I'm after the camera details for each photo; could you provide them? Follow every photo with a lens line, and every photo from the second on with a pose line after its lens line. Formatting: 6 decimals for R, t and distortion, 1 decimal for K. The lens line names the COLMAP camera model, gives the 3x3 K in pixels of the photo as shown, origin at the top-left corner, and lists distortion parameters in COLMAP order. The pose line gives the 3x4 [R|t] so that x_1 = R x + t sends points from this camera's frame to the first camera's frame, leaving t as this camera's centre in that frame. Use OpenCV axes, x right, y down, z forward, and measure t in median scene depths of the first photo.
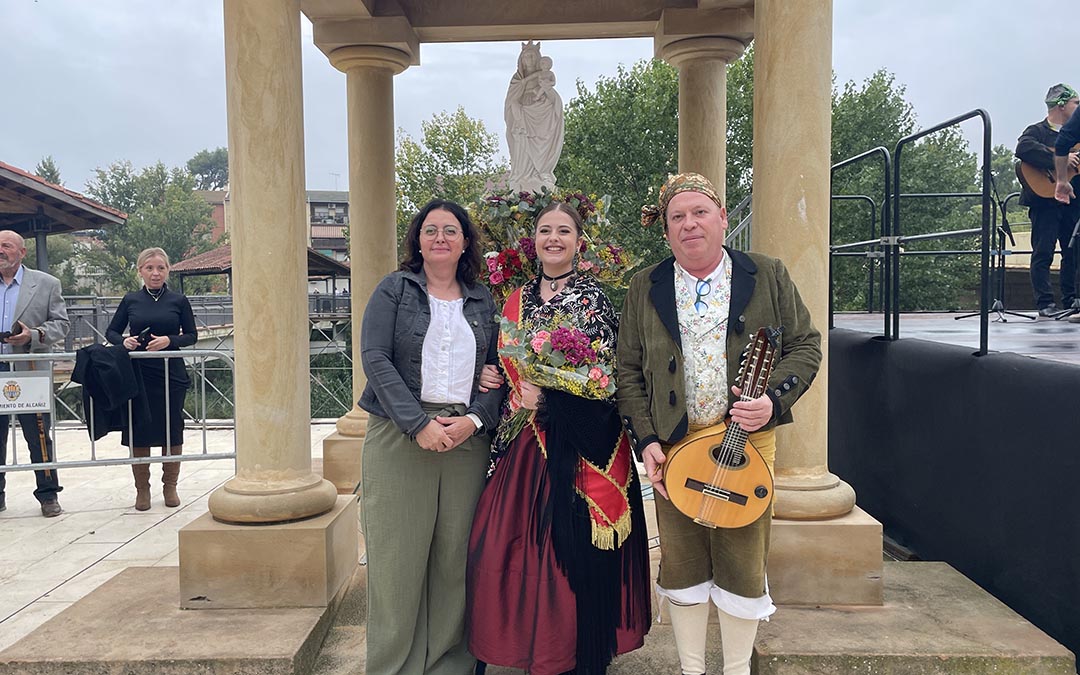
lens RADIAL K [[921.4, 0, 538.7], [0, 921.4, 345.3], [0, 0, 1]] dist [0.088155, -0.125207]
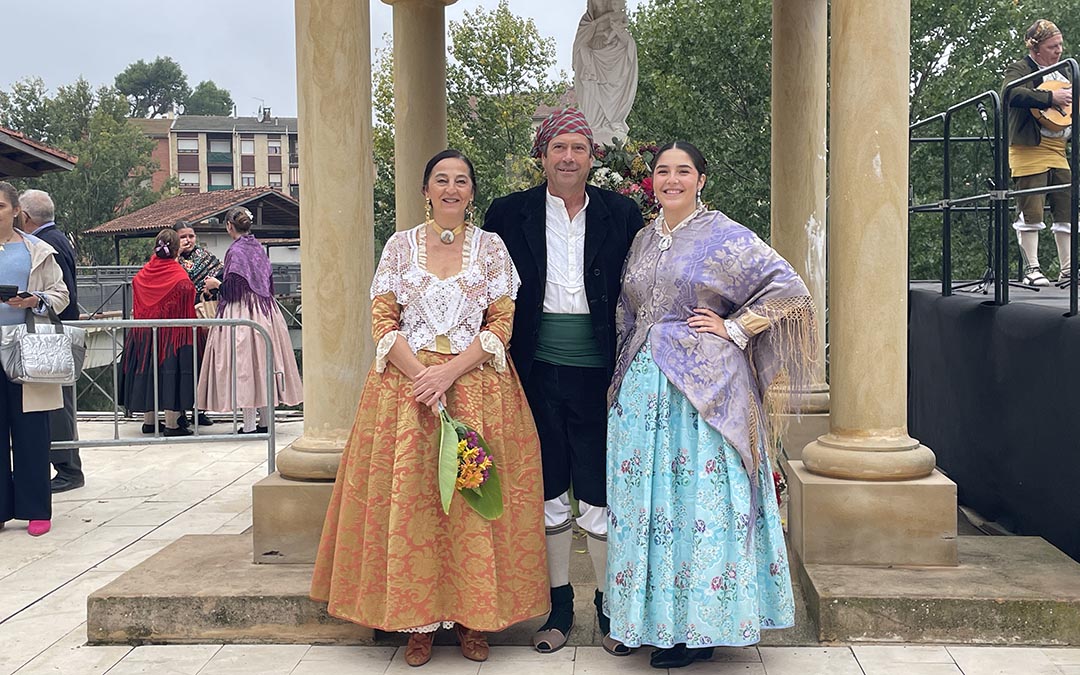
lens RADIAL K [[1346.0, 0, 546.9], [0, 1346.0, 335.4], [0, 0, 1]] dist [0.110592, -0.199167]
pose [[0.998841, 0.002550, -0.048064, 0.003421], [-0.002713, 0.999991, -0.003312, 0.037409], [0.048055, 0.003438, 0.998839, -0.429184]]
